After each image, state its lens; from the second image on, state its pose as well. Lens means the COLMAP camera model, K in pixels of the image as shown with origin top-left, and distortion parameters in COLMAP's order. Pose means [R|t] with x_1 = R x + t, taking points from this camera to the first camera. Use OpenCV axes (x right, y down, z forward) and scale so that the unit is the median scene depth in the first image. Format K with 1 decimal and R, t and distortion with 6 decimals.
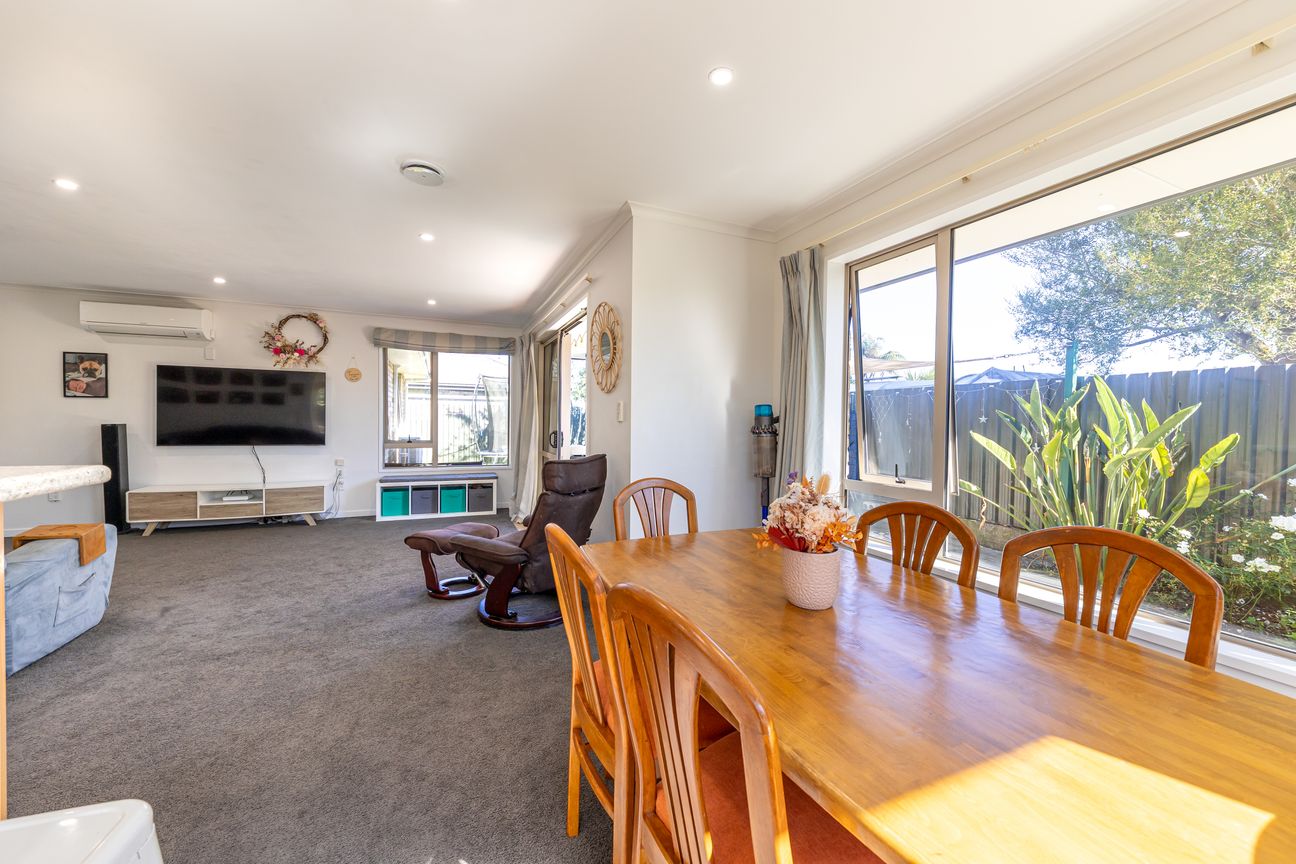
lens RADIAL K [[502.9, 0, 648.0], [0, 502.9, 432.0], [0, 0, 1]] dist [0.000606, -0.000309]
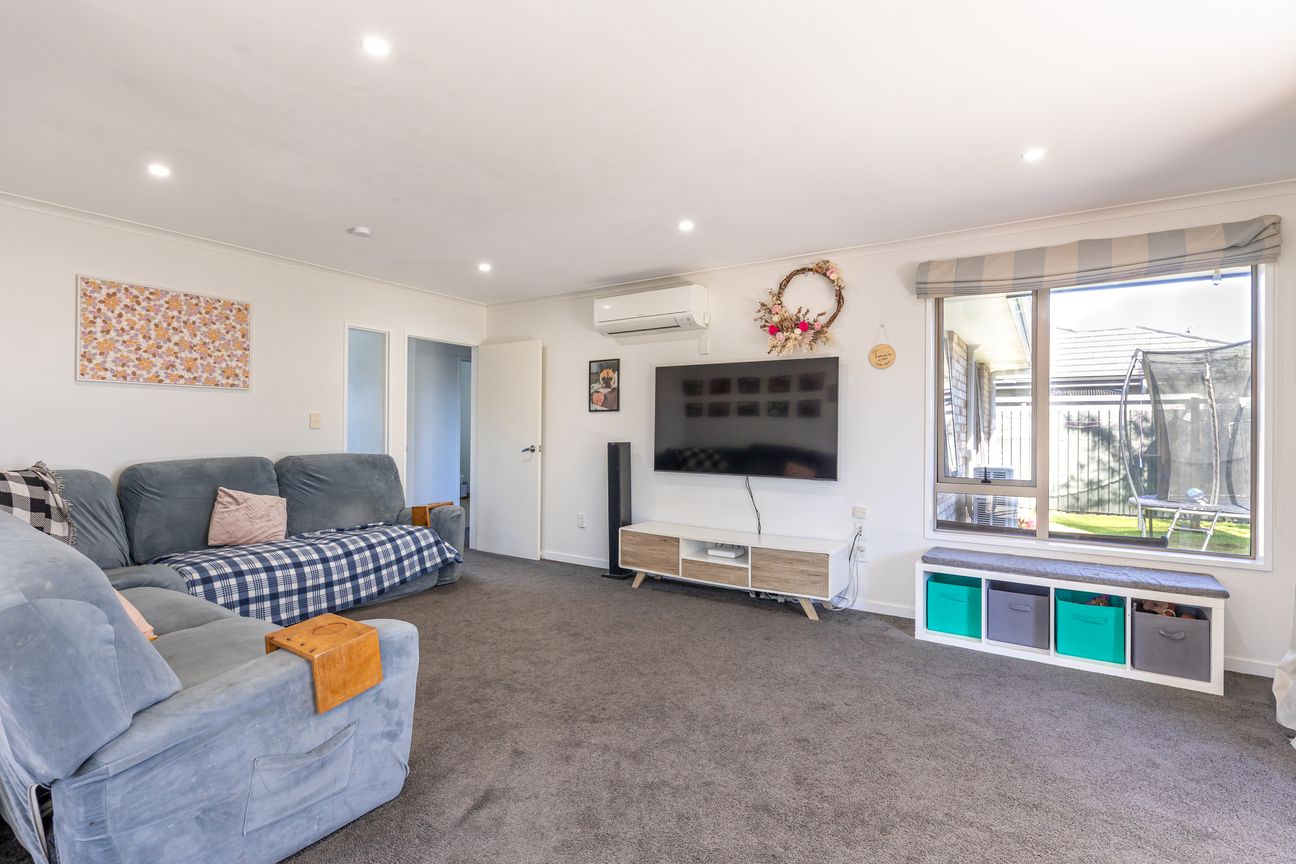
lens RADIAL K [[629.3, 0, 649.7], [0, 629.3, 427.3], [0, 0, 1]] dist [0.001211, 0.000267]
pose [[0.573180, -0.012954, -0.819327, -0.171068], [-0.019147, 0.999390, -0.029196, -0.010645], [0.819206, 0.032422, 0.572582, 0.408829]]
